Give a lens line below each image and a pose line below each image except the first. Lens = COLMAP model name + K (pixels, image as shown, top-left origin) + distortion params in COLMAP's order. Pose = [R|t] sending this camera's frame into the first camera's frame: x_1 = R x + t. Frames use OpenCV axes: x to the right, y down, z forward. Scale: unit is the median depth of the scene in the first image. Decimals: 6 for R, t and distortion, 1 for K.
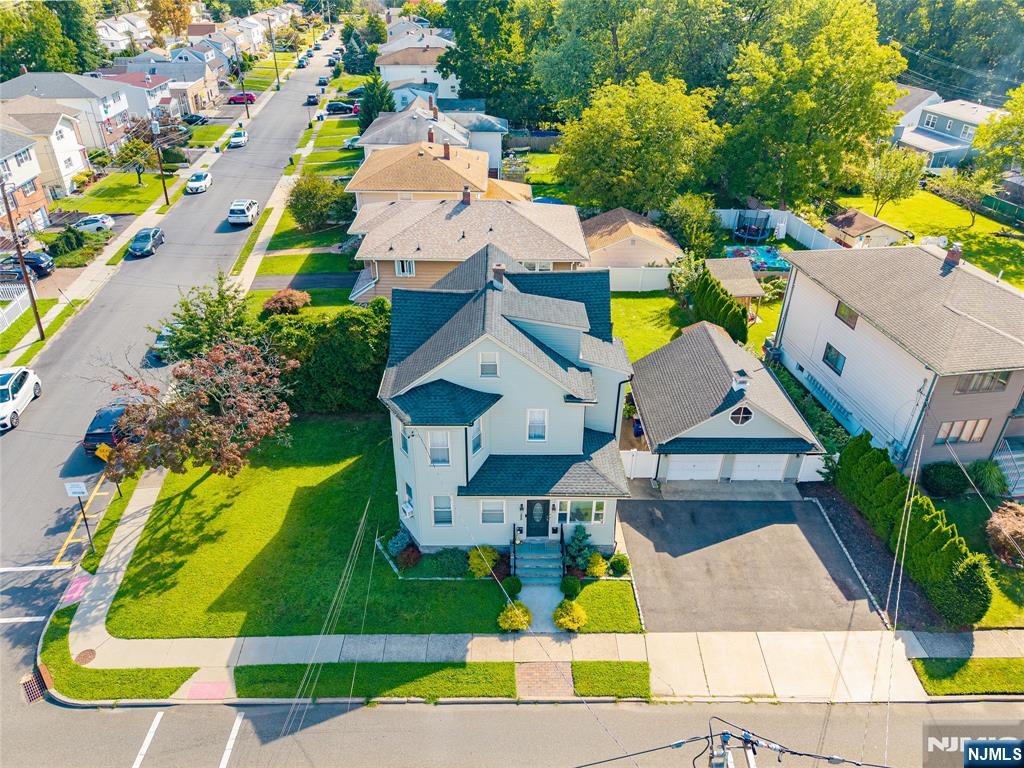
lens RADIAL K [[688.7, 0, 512.0], [0, 688.7, 384.0], [0, 0, 1]] dist [0.034033, -0.046774]
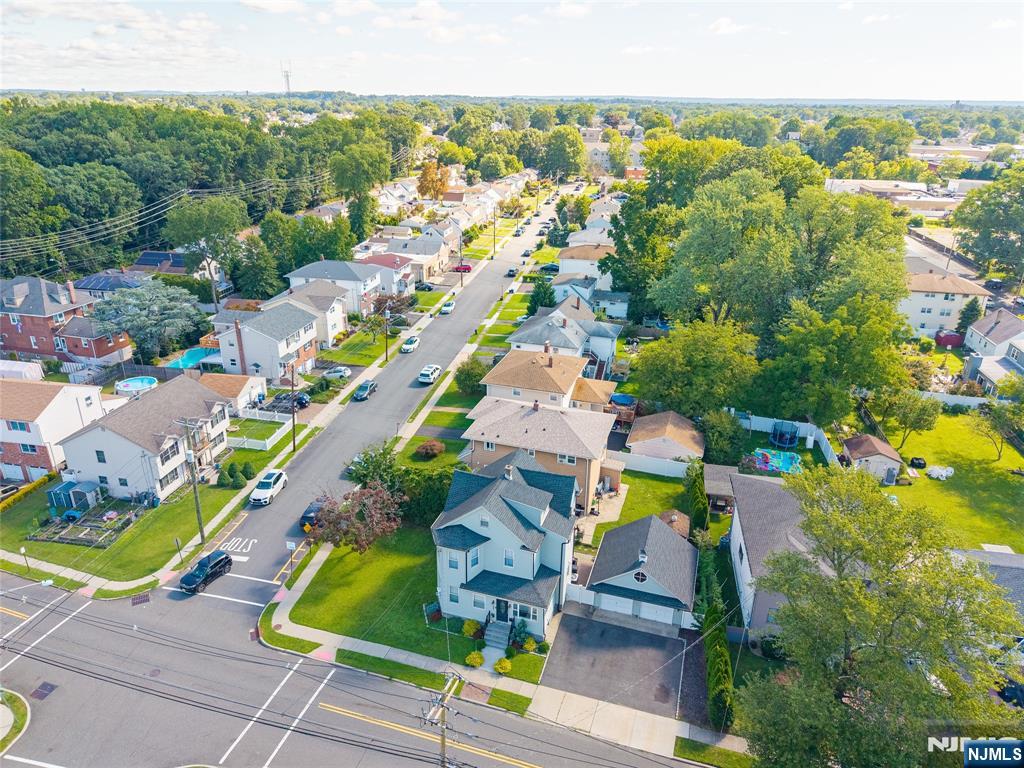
lens RADIAL K [[710.5, 0, 512.0], [0, 710.5, 384.0], [0, 0, 1]] dist [0.006012, 0.002876]
pose [[0.943946, 0.121479, -0.306933, 0.383896], [-0.165955, 0.978415, -0.123139, -0.110703], [0.285349, 0.167174, 0.943731, -0.586074]]
